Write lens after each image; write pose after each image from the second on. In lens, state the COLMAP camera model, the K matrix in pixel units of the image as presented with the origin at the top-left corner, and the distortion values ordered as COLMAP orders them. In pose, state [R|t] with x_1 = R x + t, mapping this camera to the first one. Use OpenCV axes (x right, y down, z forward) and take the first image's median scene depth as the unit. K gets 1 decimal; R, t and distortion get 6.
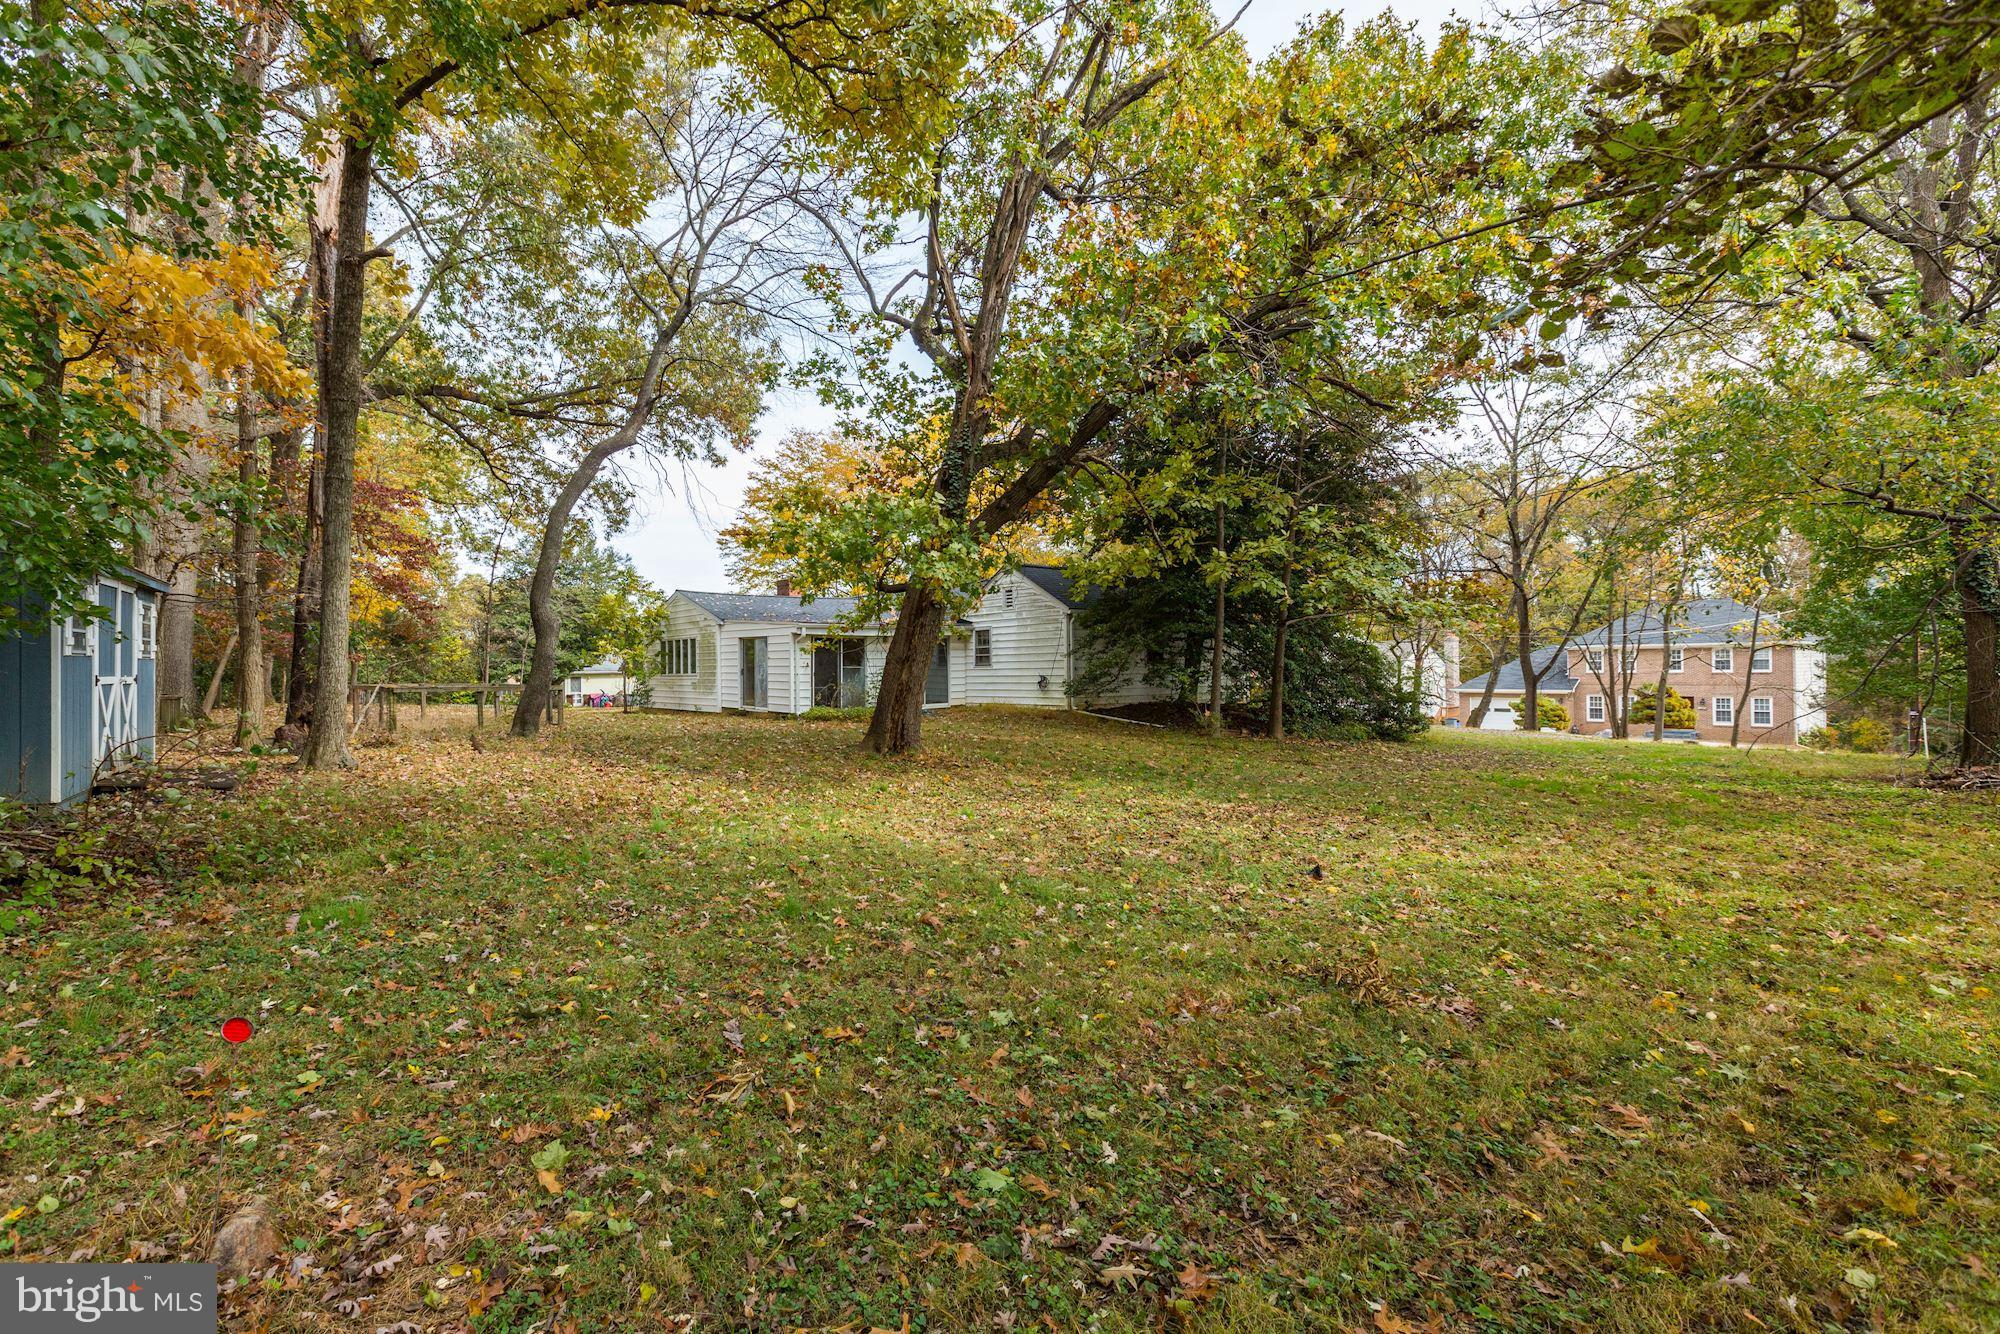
lens RADIAL K [[903.8, 0, 992.3], [0, 903.8, 663.7], [0, 0, 1]] dist [-0.003178, 0.000701]
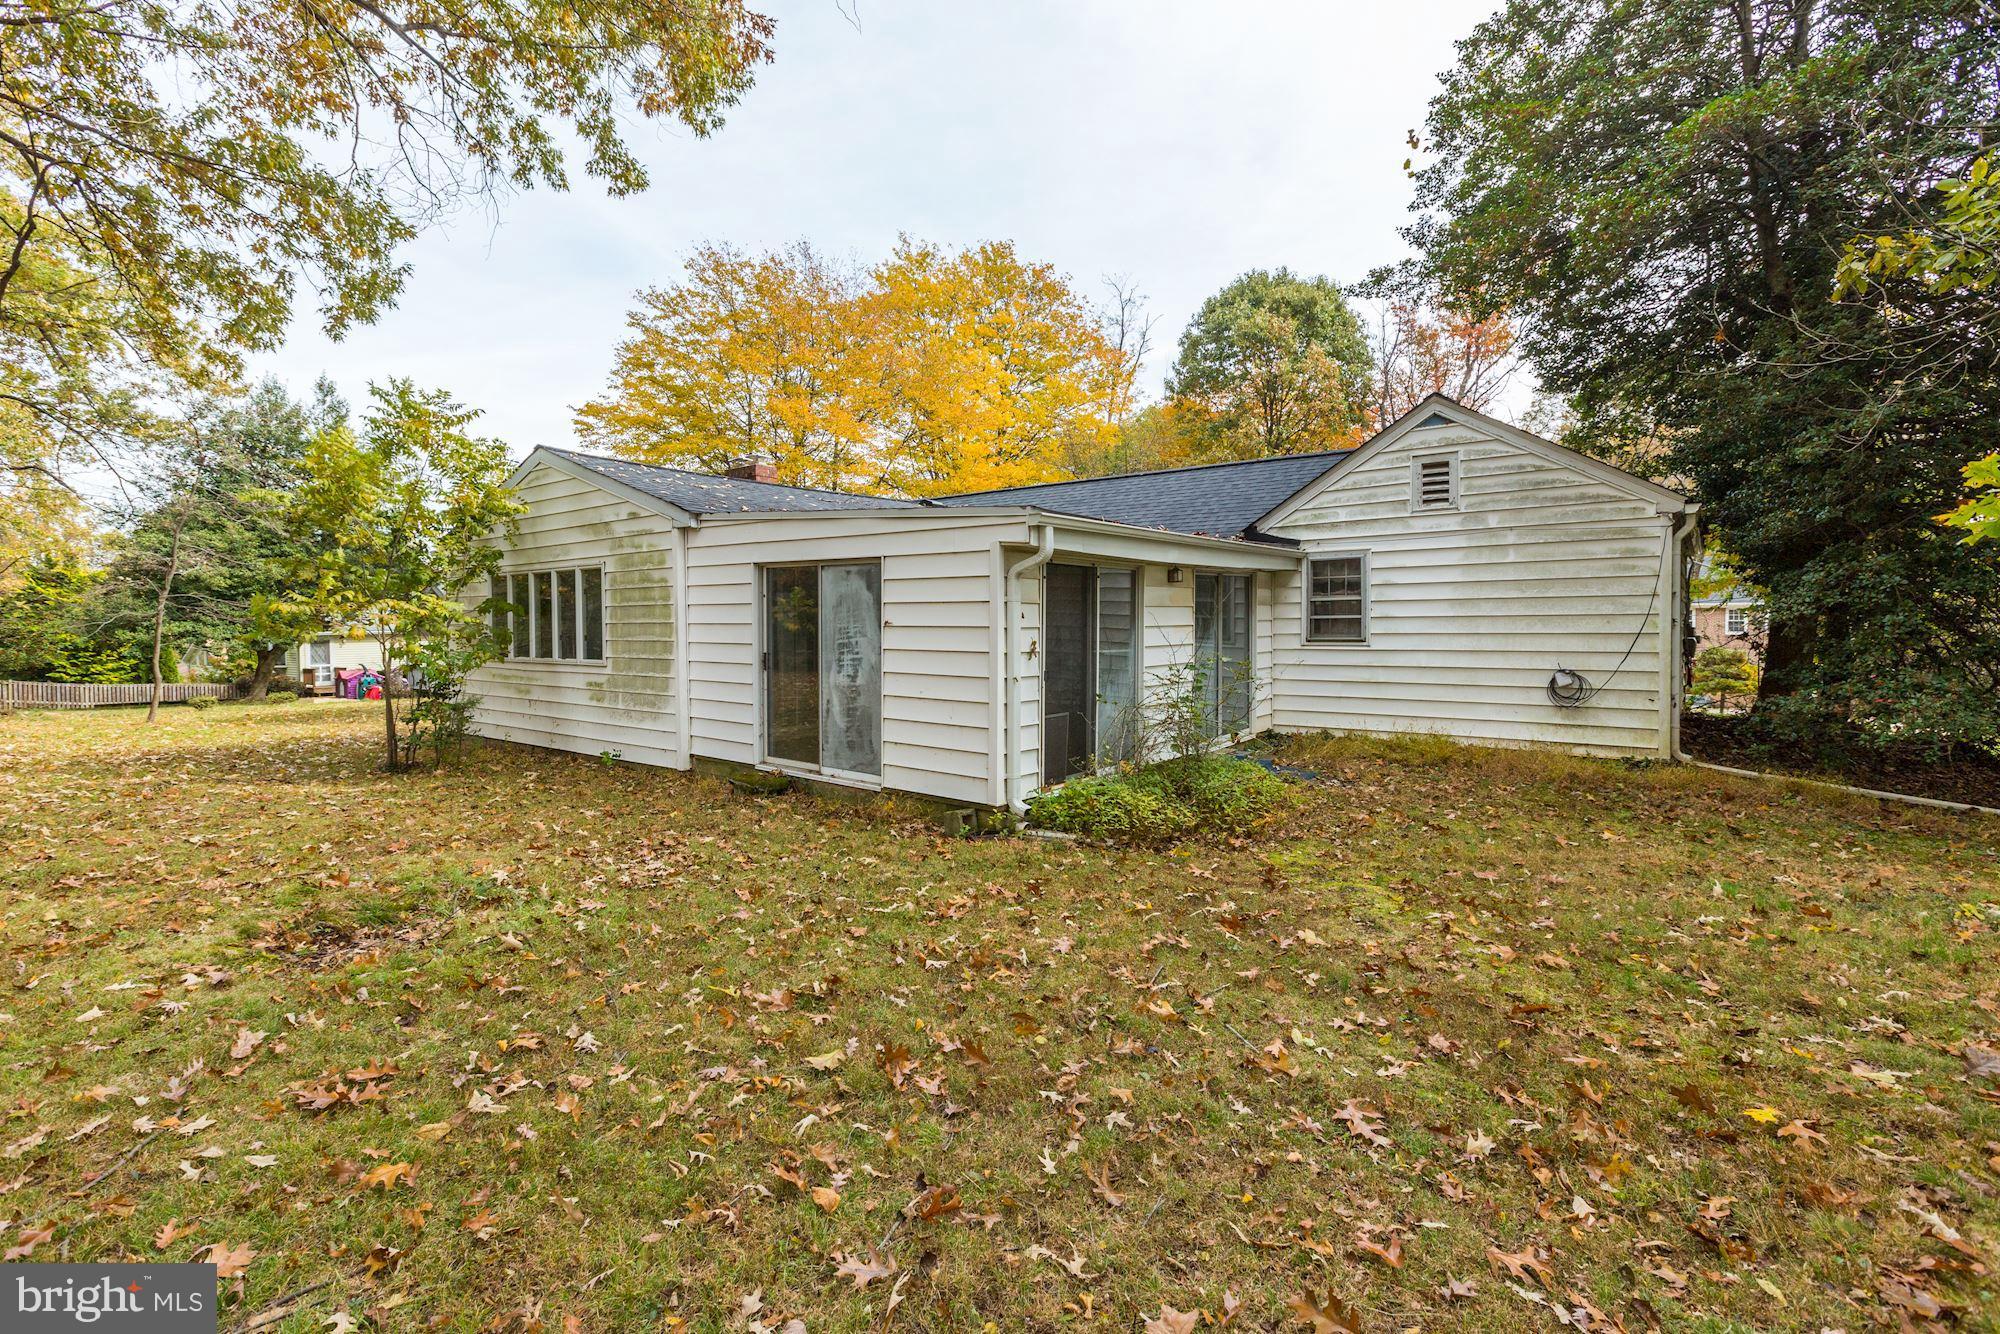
lens RADIAL K [[906.1, 0, 1065.1], [0, 906.1, 646.0], [0, 0, 1]] dist [-0.001178, -0.000068]
pose [[0.972196, -0.002655, 0.234155, -0.233650], [-0.004954, 0.999479, 0.031899, -0.008790], [-0.234118, -0.032172, 0.971676, 0.597440]]
